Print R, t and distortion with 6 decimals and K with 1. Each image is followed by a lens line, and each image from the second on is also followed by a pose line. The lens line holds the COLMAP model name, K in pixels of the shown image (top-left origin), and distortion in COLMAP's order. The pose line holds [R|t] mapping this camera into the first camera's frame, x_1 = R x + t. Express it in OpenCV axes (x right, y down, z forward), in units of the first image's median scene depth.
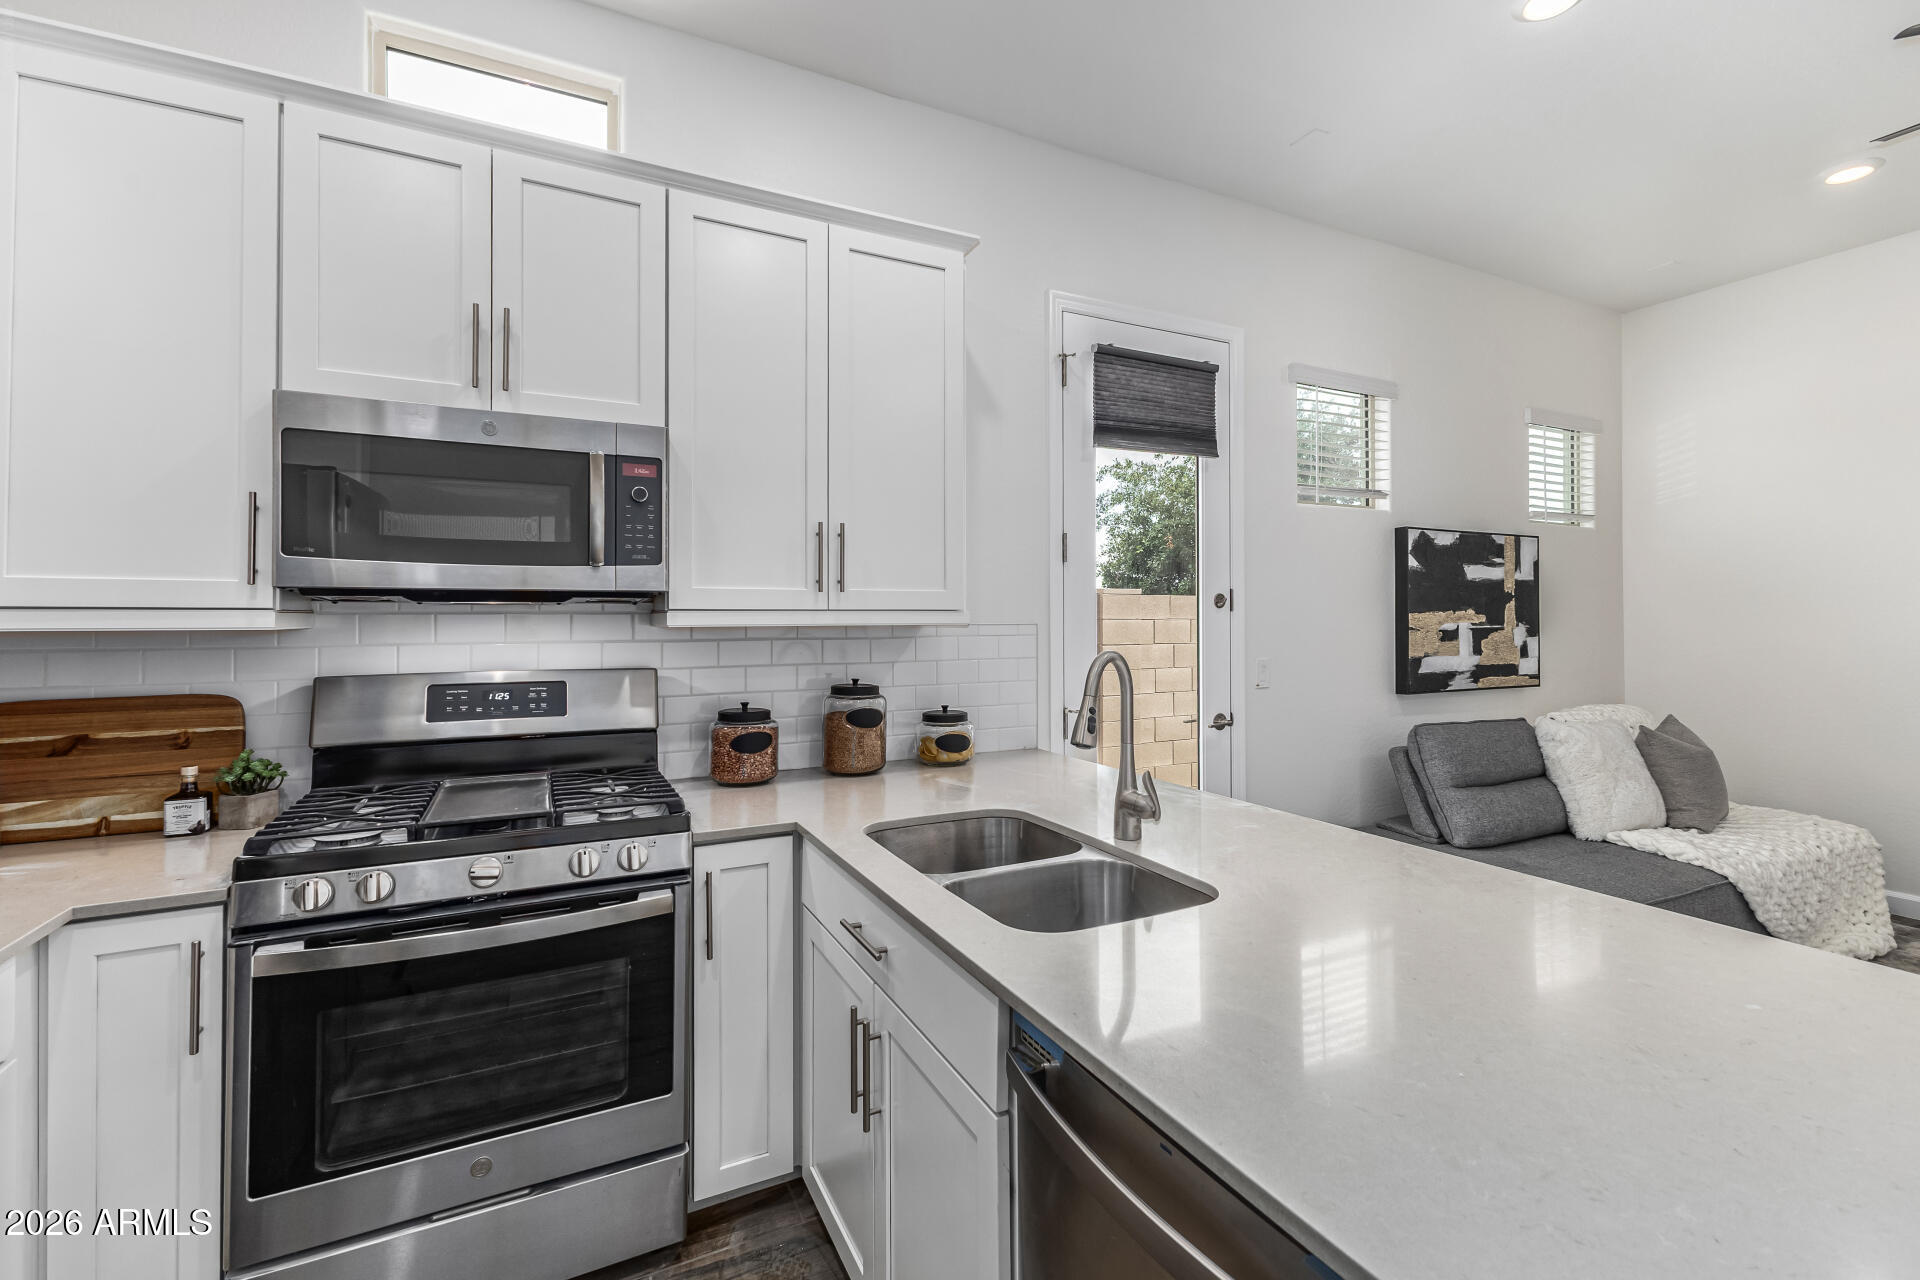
lens RADIAL K [[835.7, 0, 977.2], [0, 835.7, 608.2], [0, 0, 1]] dist [0.011043, 0.001515]
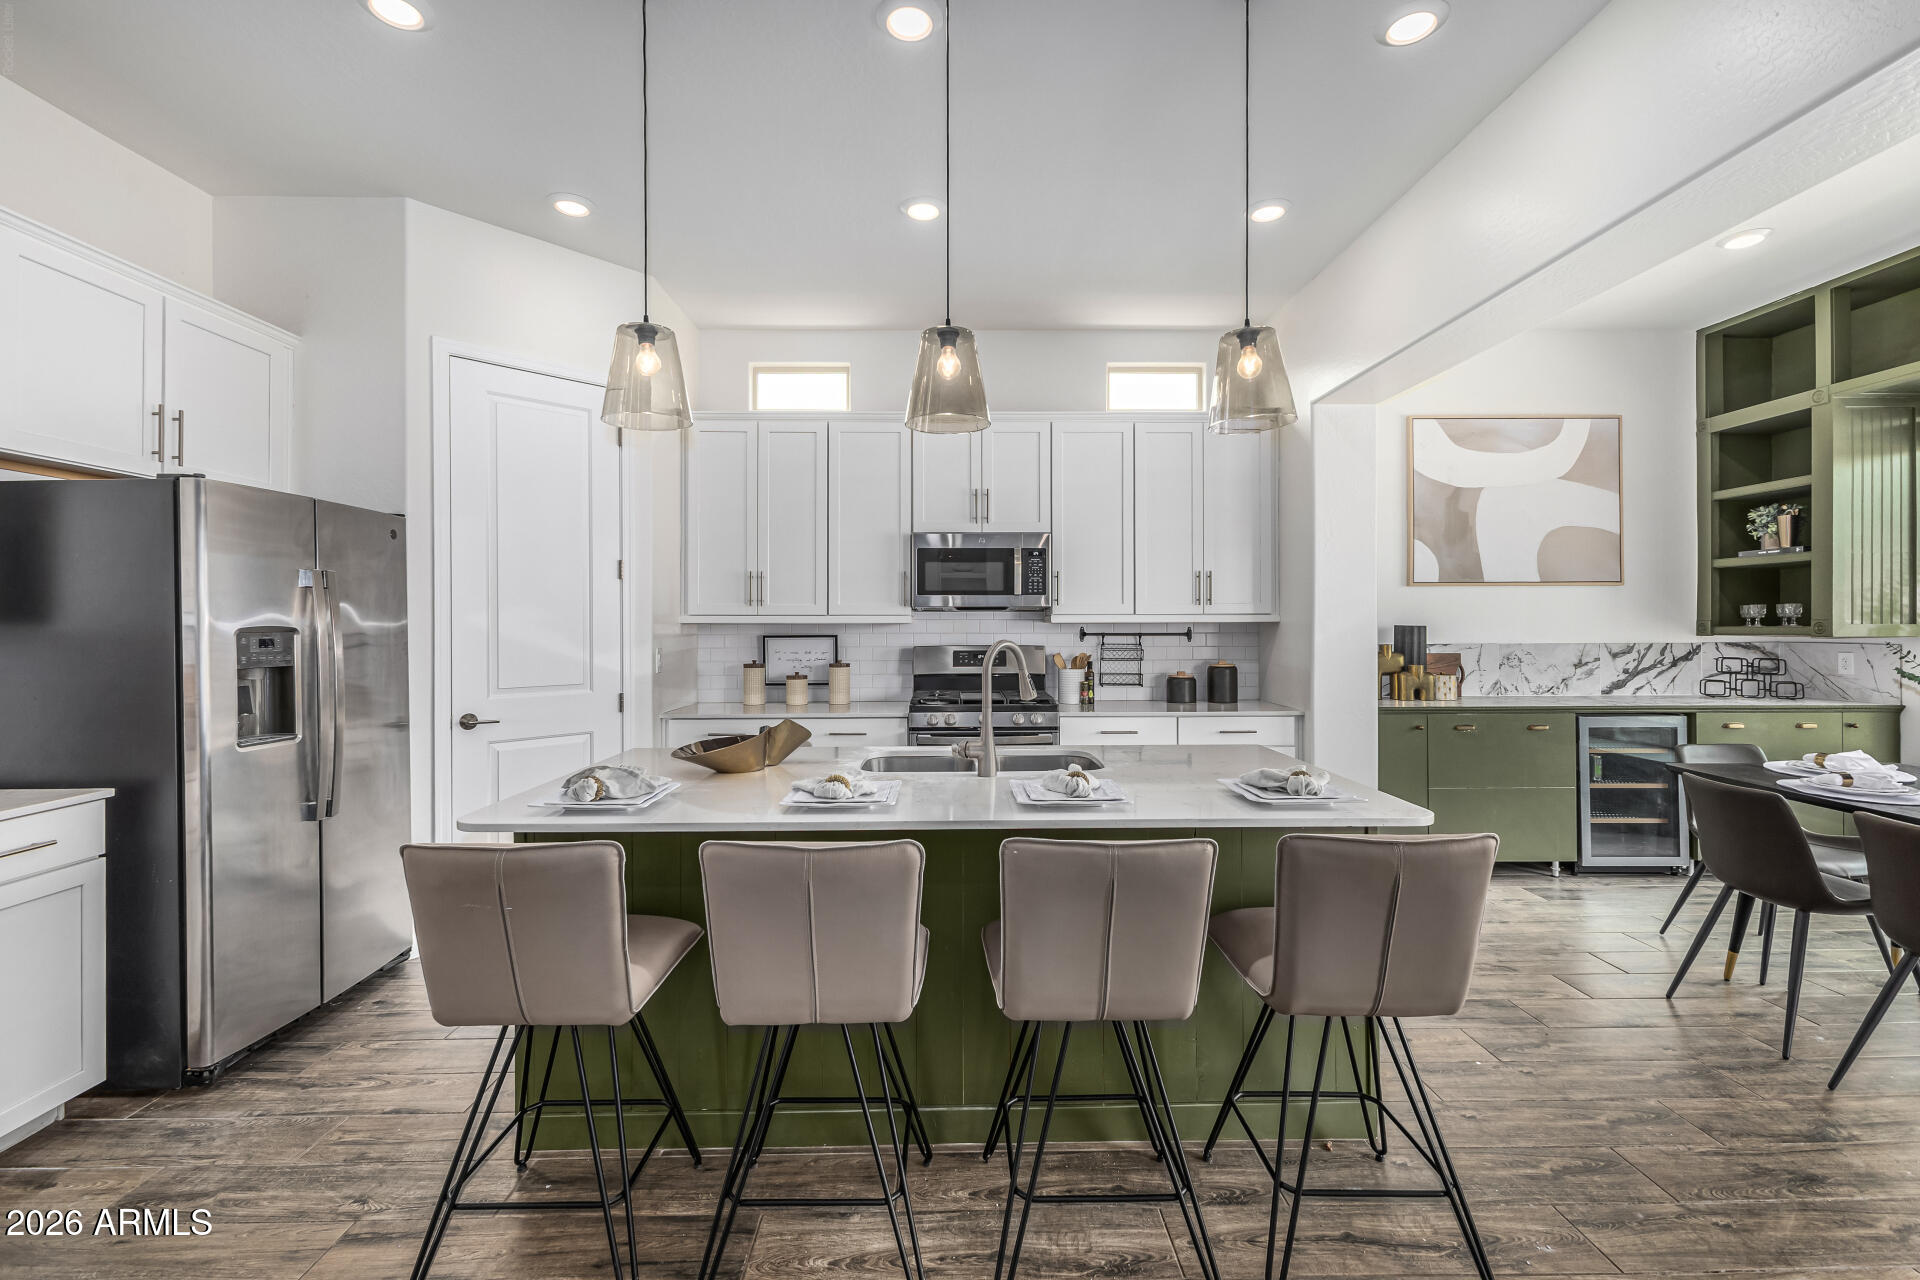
lens RADIAL K [[835.7, 0, 965.6], [0, 835.7, 619.2], [0, 0, 1]] dist [0.011043, 0.001515]
pose [[0.903756, 0.007552, -0.427980, 0.354087], [-0.009431, 0.999953, -0.002271, 0.013586], [0.427943, 0.006088, 0.903785, -1.041855]]
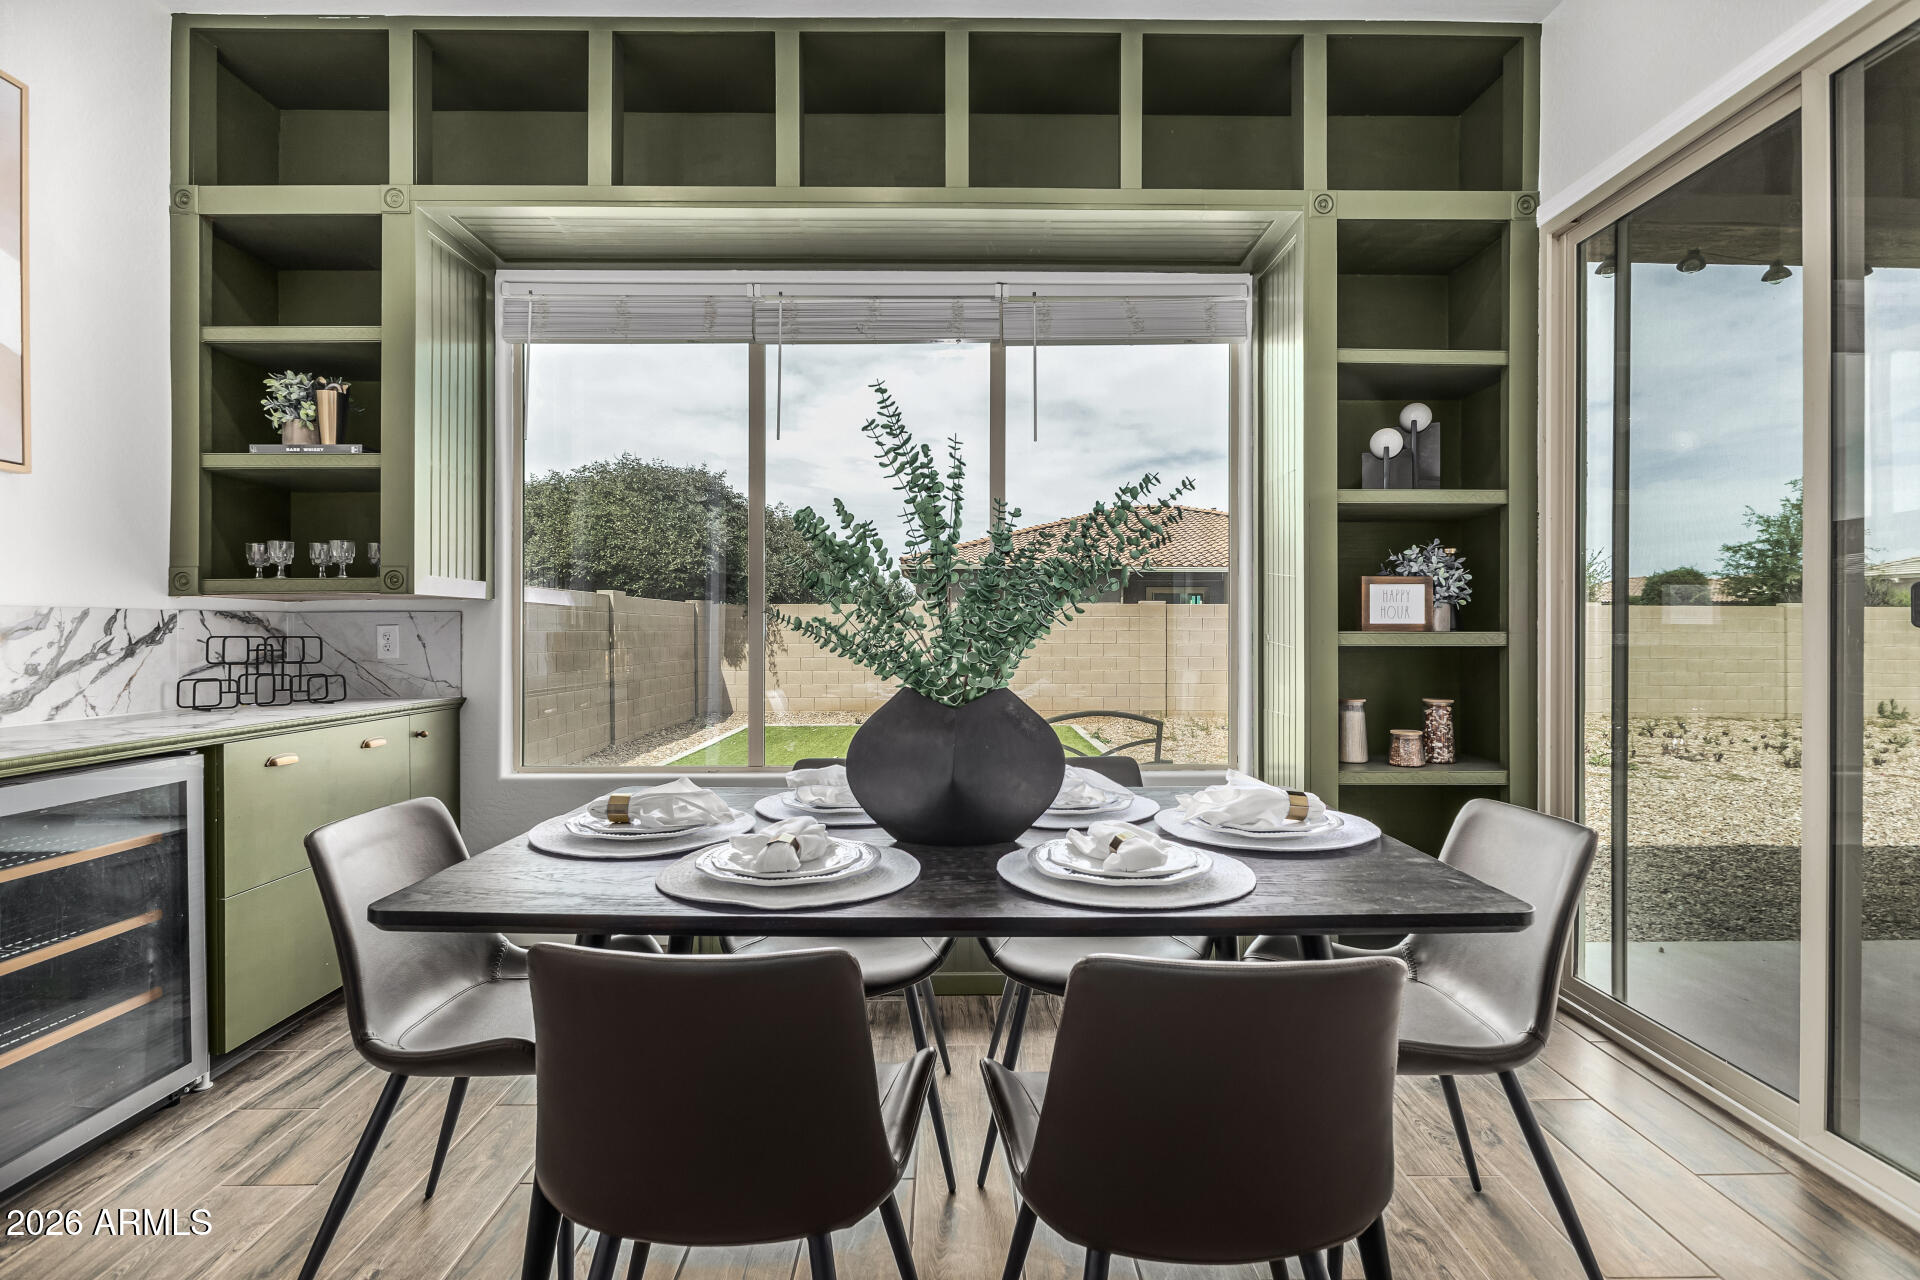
lens RADIAL K [[902.5, 0, 976.8], [0, 902.5, 632.0], [0, 0, 1]] dist [-0.005826, -0.002196]
pose [[0.432664, 0.010494, 0.901494, 0.530104], [-0.001080, 0.999938, -0.011122, 0.103496], [-0.901555, 0.003838, 0.432648, 0.383300]]
